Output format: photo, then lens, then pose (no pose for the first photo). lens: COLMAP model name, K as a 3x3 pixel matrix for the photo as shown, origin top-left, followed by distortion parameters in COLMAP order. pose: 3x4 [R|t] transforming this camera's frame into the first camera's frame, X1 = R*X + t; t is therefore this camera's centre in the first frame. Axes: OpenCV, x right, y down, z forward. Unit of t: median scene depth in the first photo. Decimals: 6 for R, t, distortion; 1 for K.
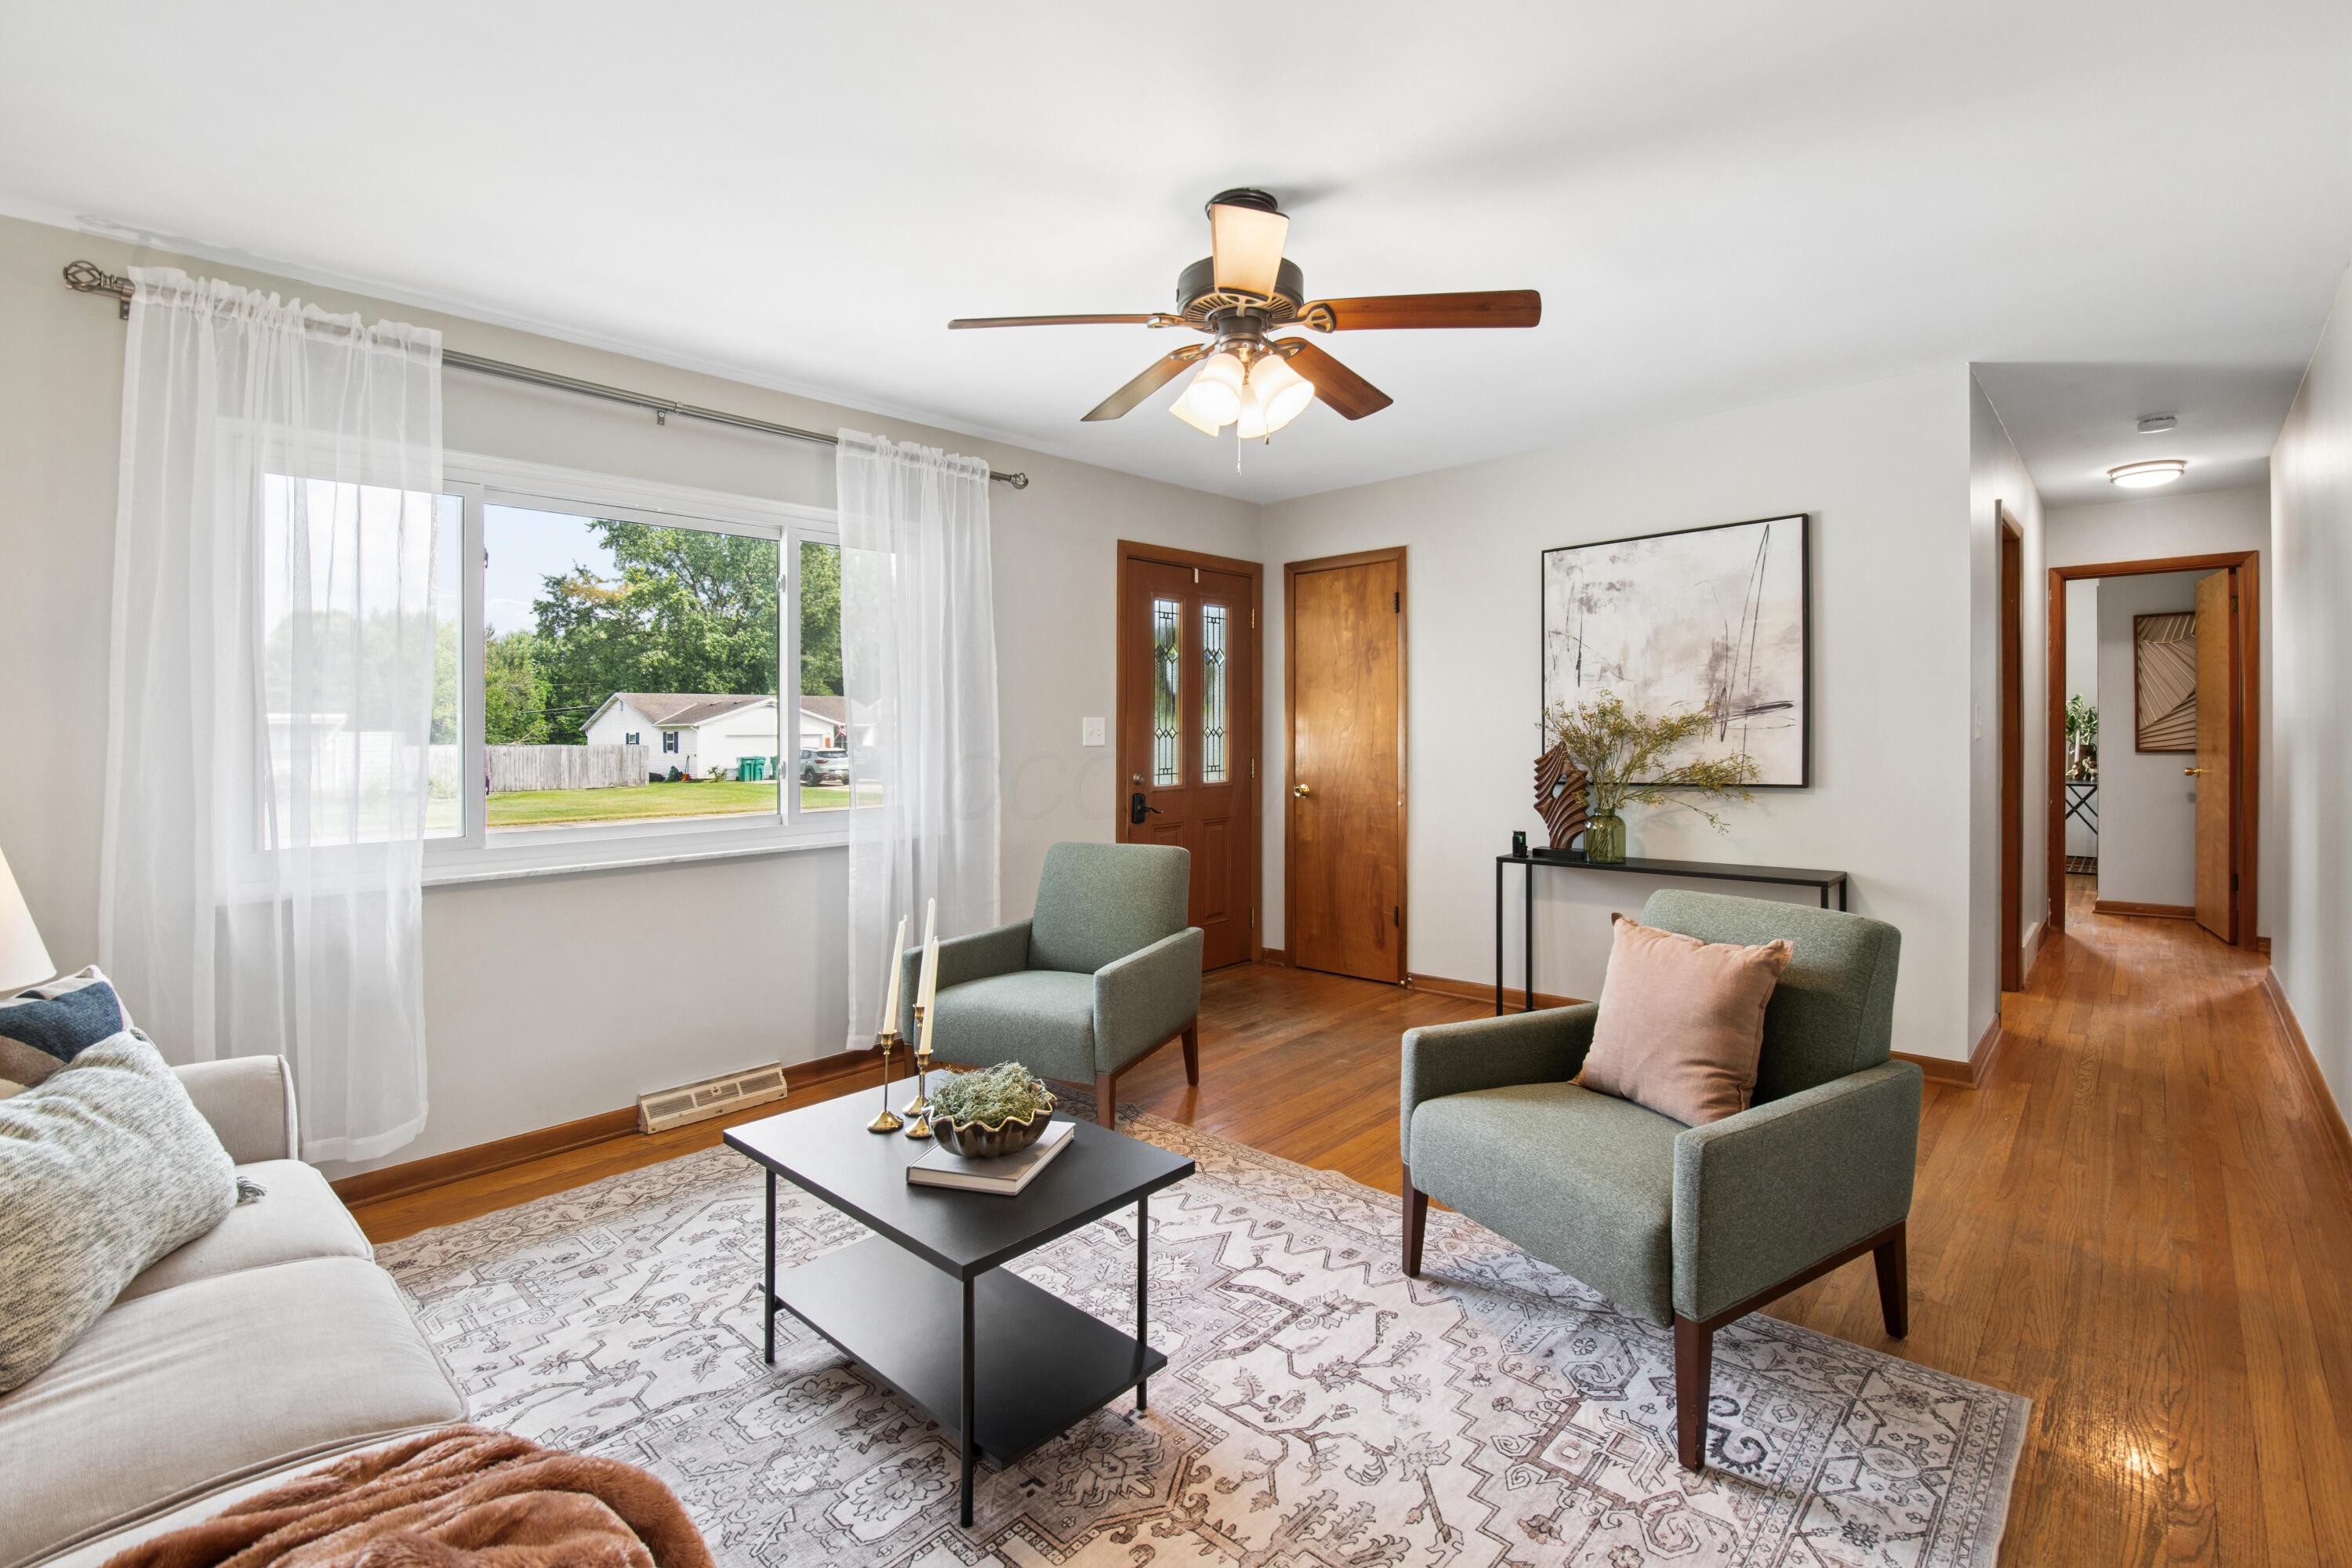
lens RADIAL K [[1049.4, 0, 1173.4], [0, 1049.4, 706.7], [0, 0, 1]] dist [0.002327, -0.017591]
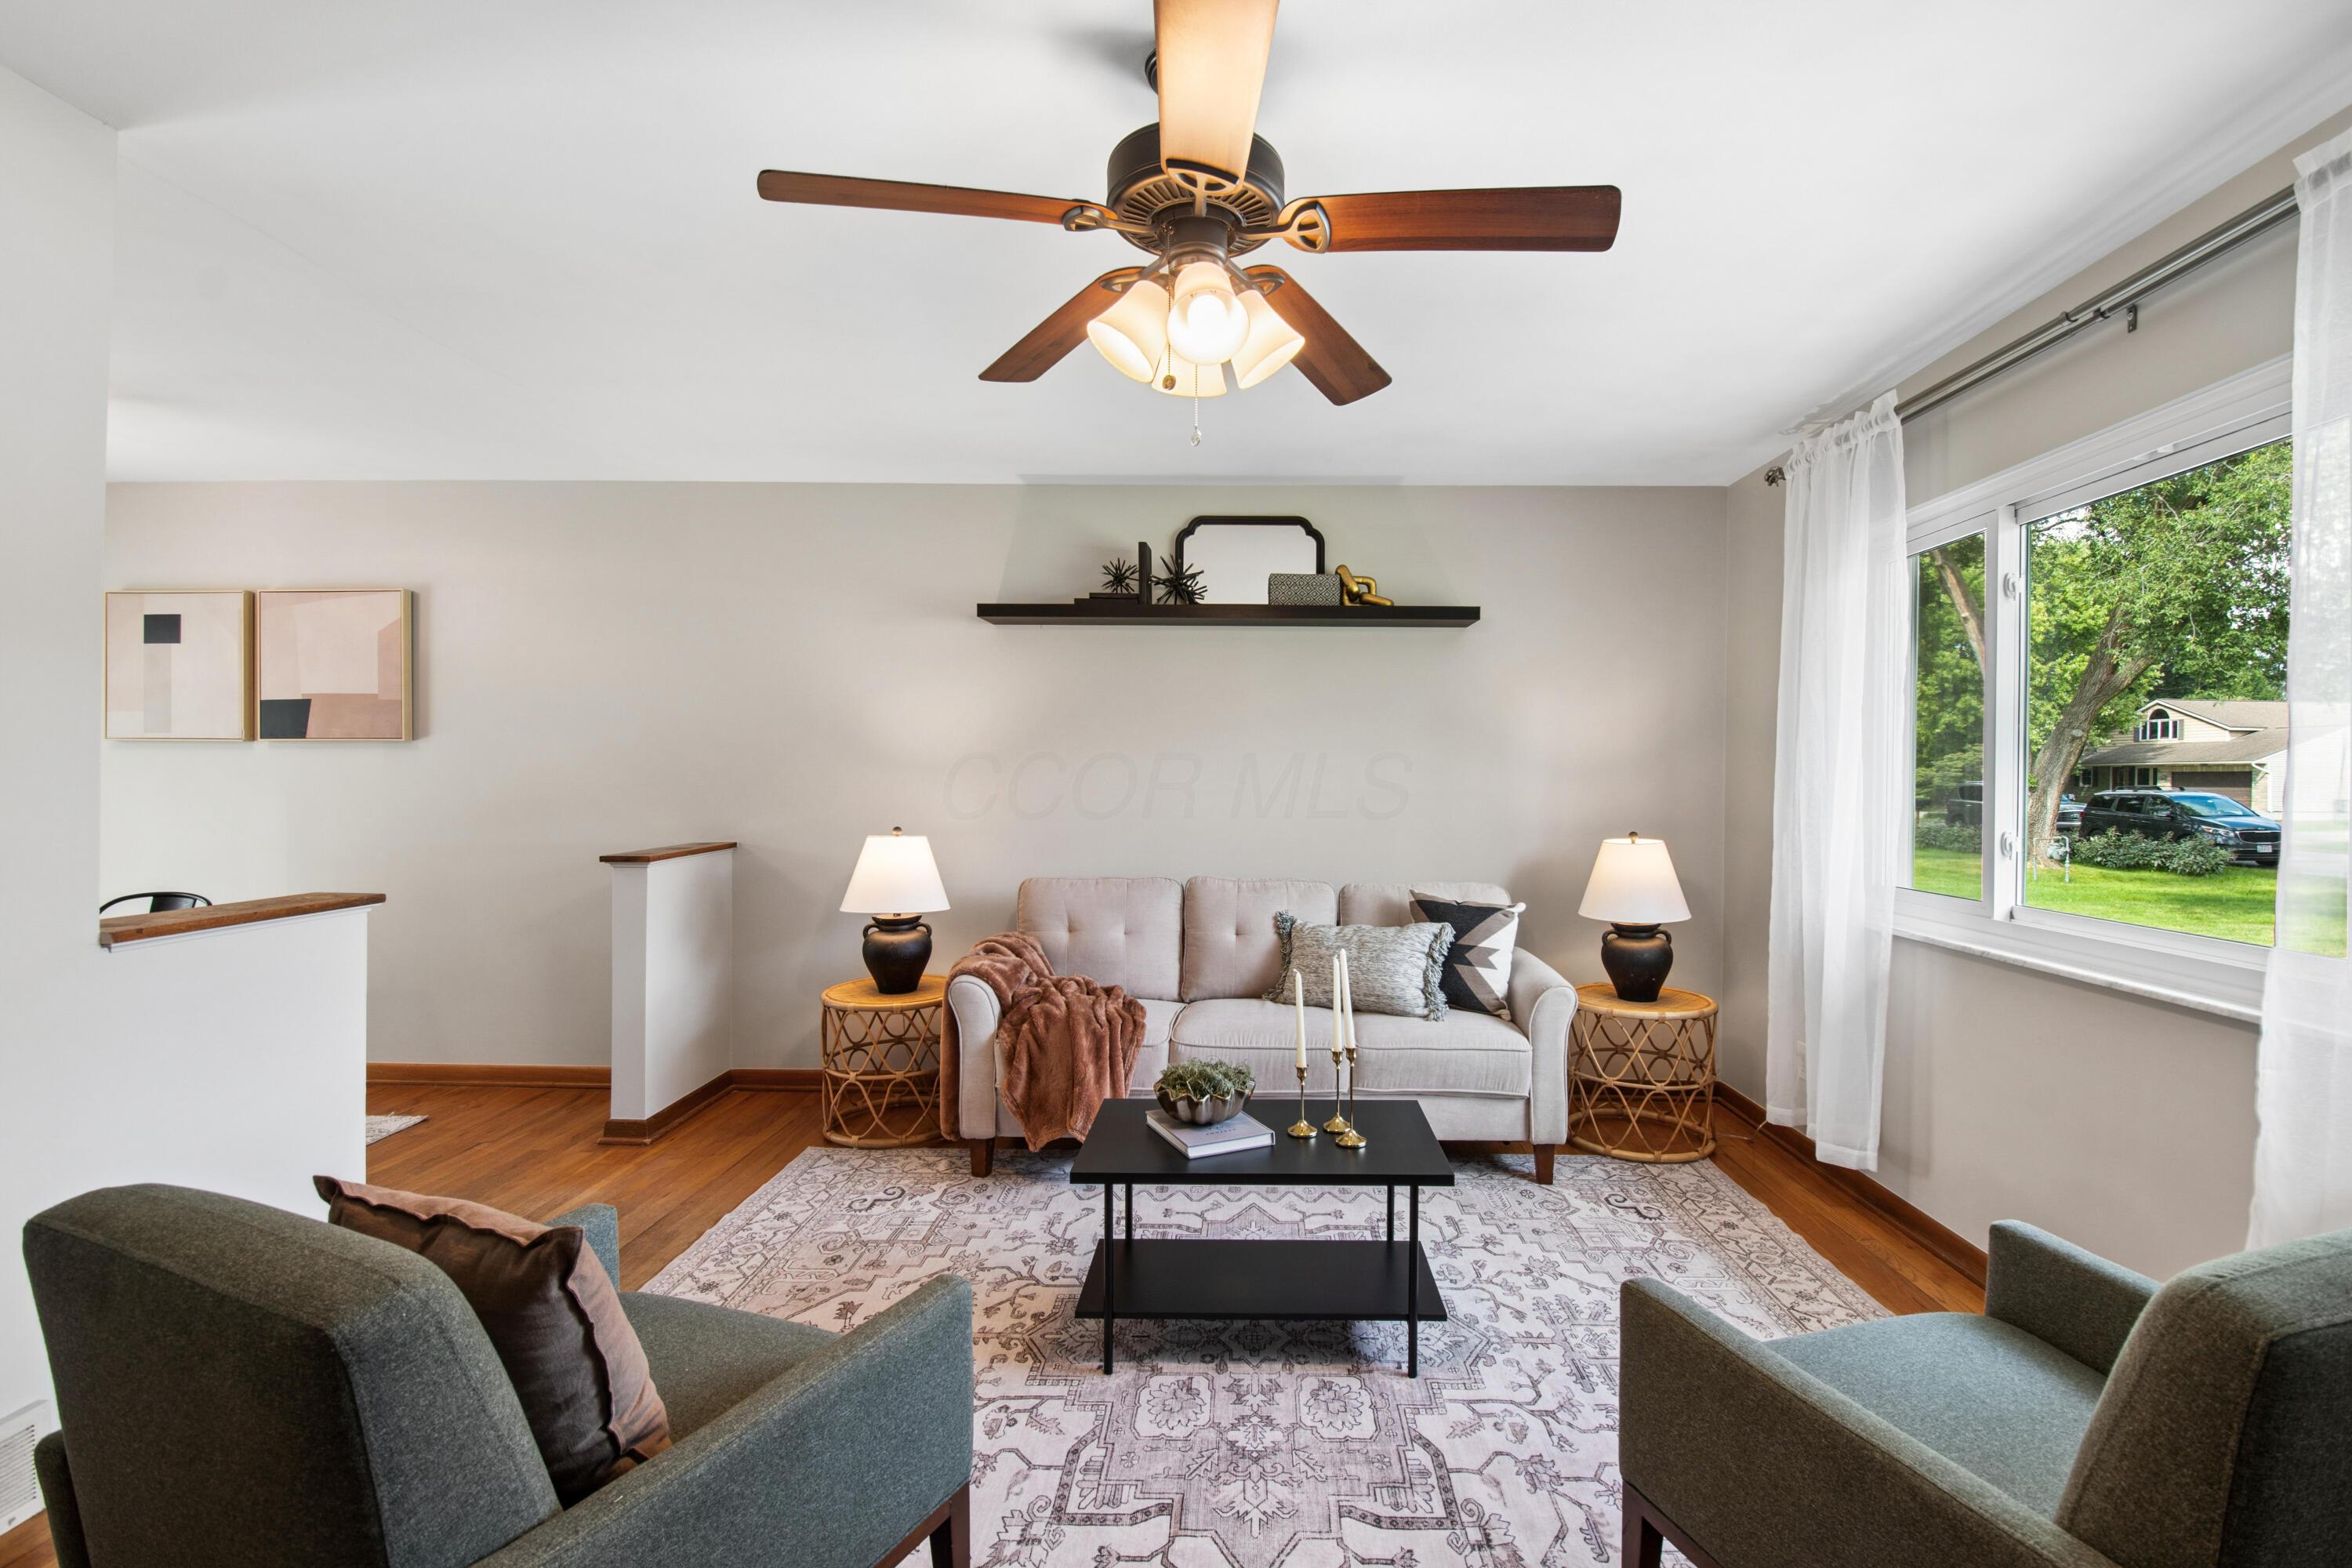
lens RADIAL K [[1077.8, 0, 1251.5], [0, 1077.8, 788.5], [0, 0, 1]] dist [-0.017522, -0.000340]
pose [[-0.732315, 0.019205, -0.680695, 0.355328], [0.023660, 0.999716, 0.002751, 0.007945], [0.680555, -0.014091, -0.732562, 1.080754]]
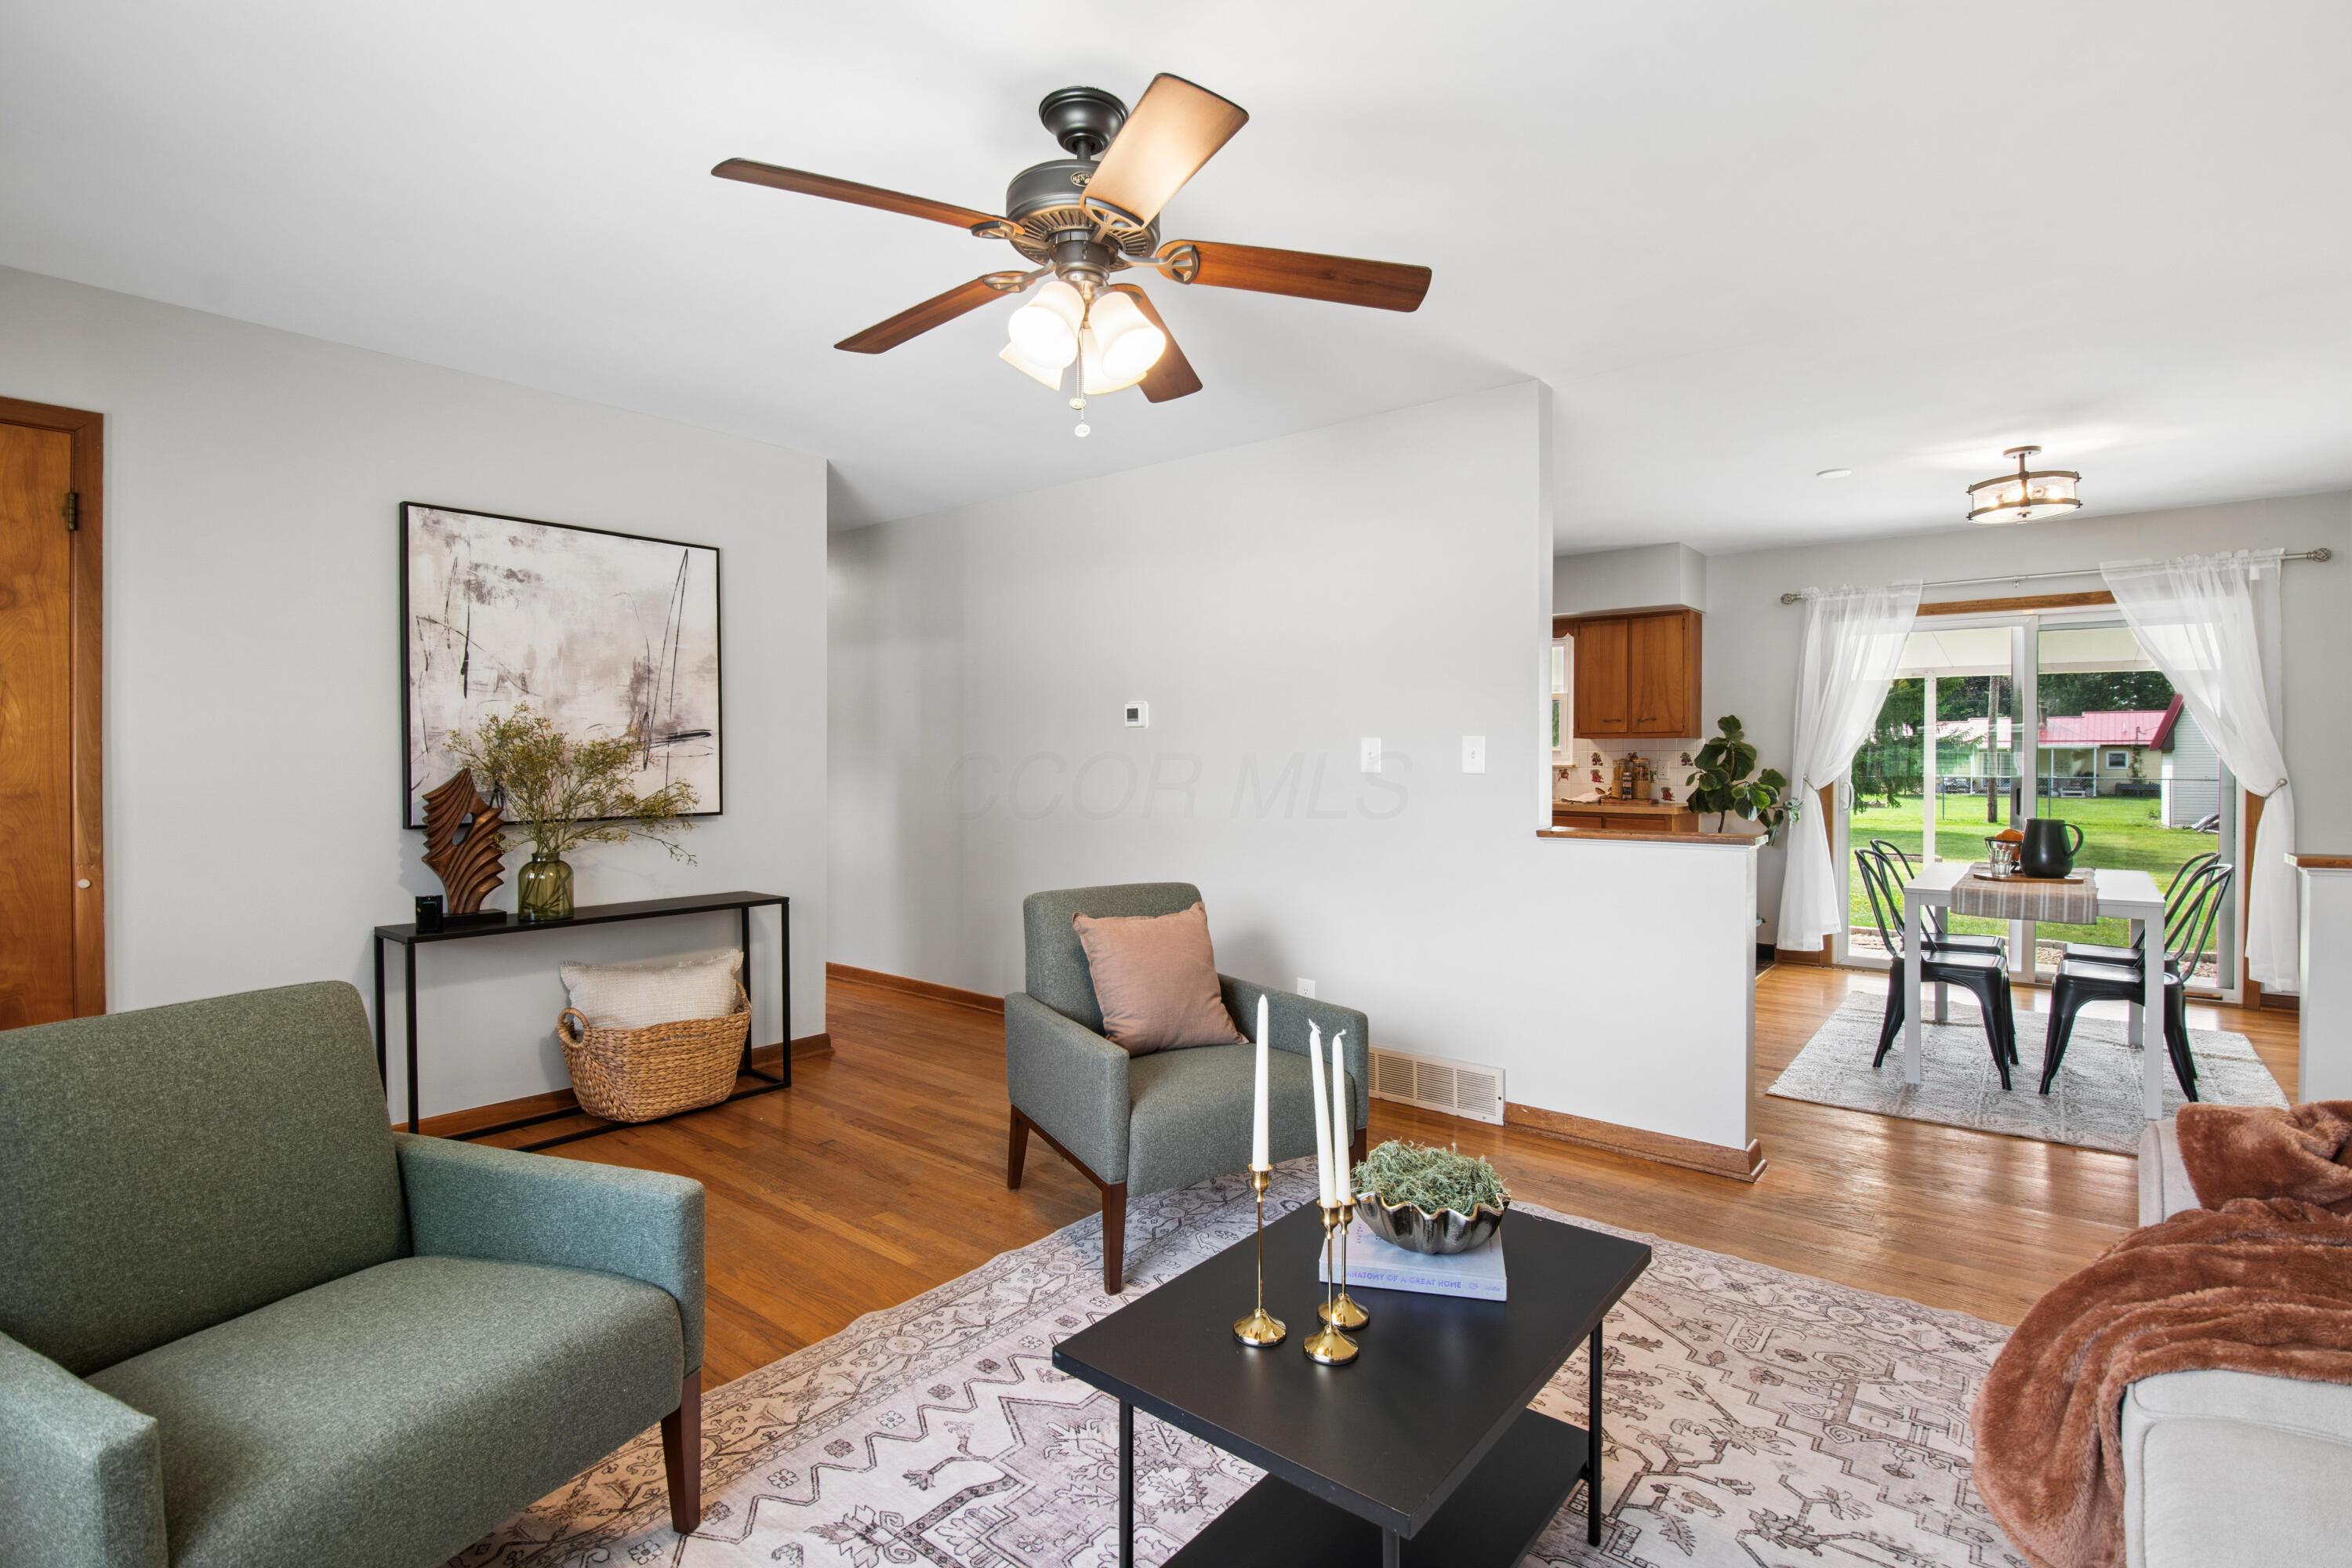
lens RADIAL K [[1104.2, 0, 1183.4], [0, 1104.2, 772.5], [0, 0, 1]] dist [-0.000834, -0.013522]
pose [[-0.072018, 0.002500, 0.997400, -0.559307], [-0.028303, 0.999589, -0.004549, 0.030338], [-0.997002, -0.028557, -0.071918, 0.685170]]
